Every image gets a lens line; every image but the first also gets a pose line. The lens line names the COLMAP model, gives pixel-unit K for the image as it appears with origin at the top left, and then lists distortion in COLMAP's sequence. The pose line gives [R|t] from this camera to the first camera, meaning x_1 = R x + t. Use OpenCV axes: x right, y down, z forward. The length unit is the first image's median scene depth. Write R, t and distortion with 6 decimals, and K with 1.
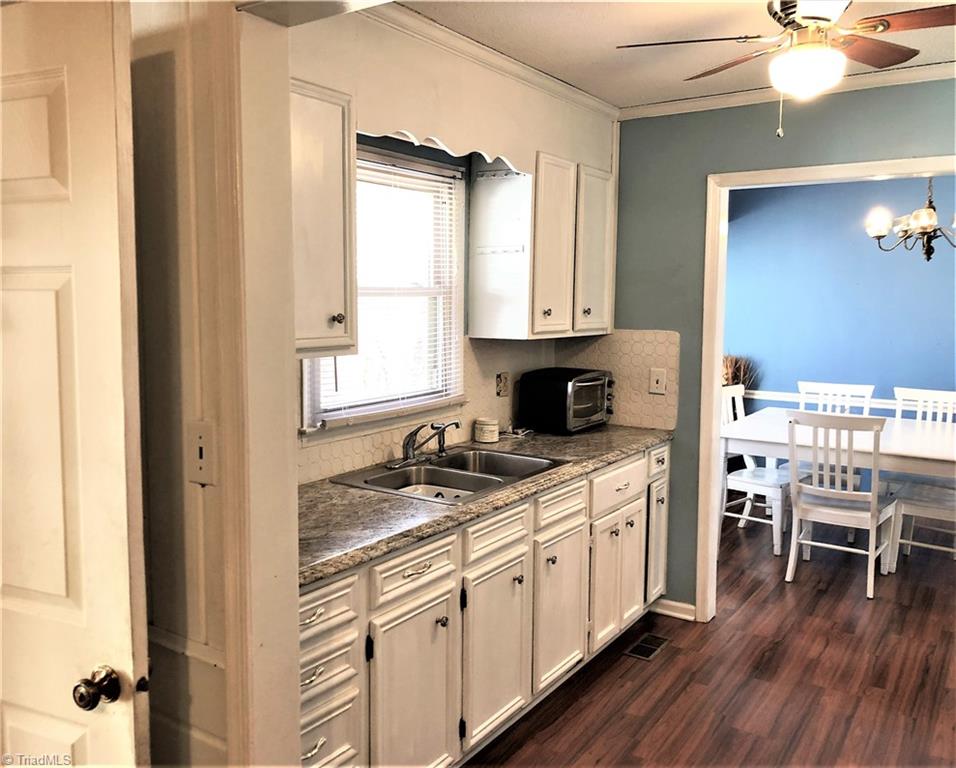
lens RADIAL K [[840.1, 0, 430.4], [0, 840.1, 378.8], [0, 0, 1]] dist [0.036774, -0.065376]
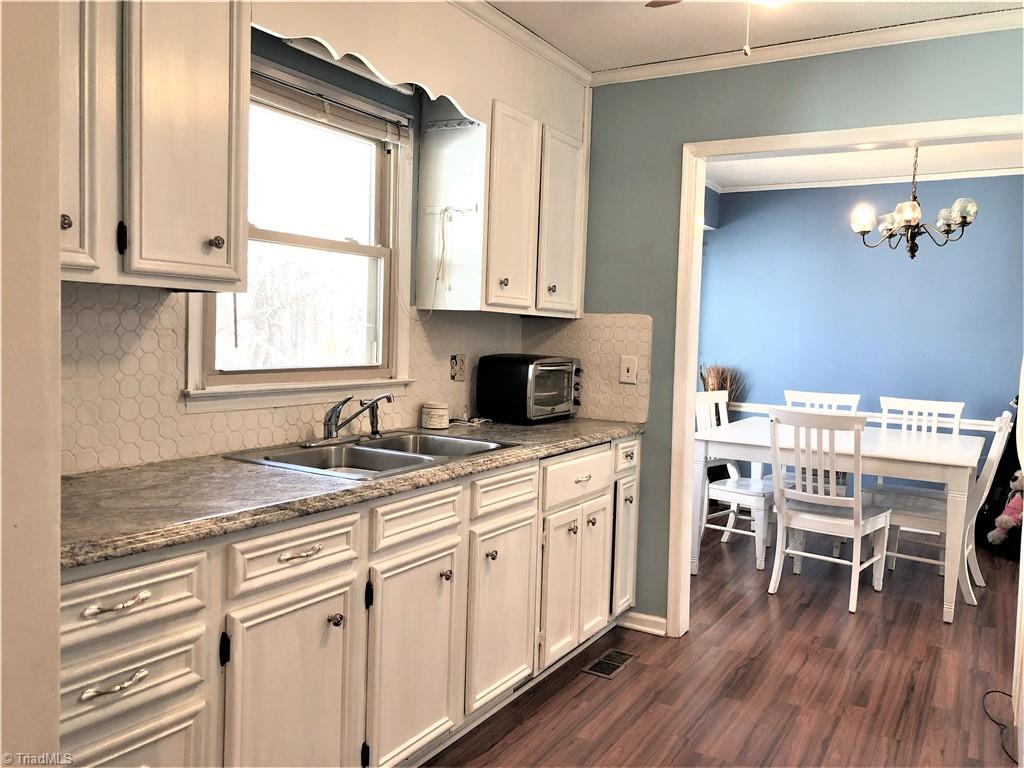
lens RADIAL K [[832.2, 0, 514.4], [0, 832.2, 376.4], [0, 0, 1]] dist [0.016515, -0.032804]
pose [[0.996275, 0.024466, 0.082685, 0.078988], [-0.020415, 0.998566, -0.049483, 0.063403], [-0.083777, 0.047611, 0.995346, 0.124355]]
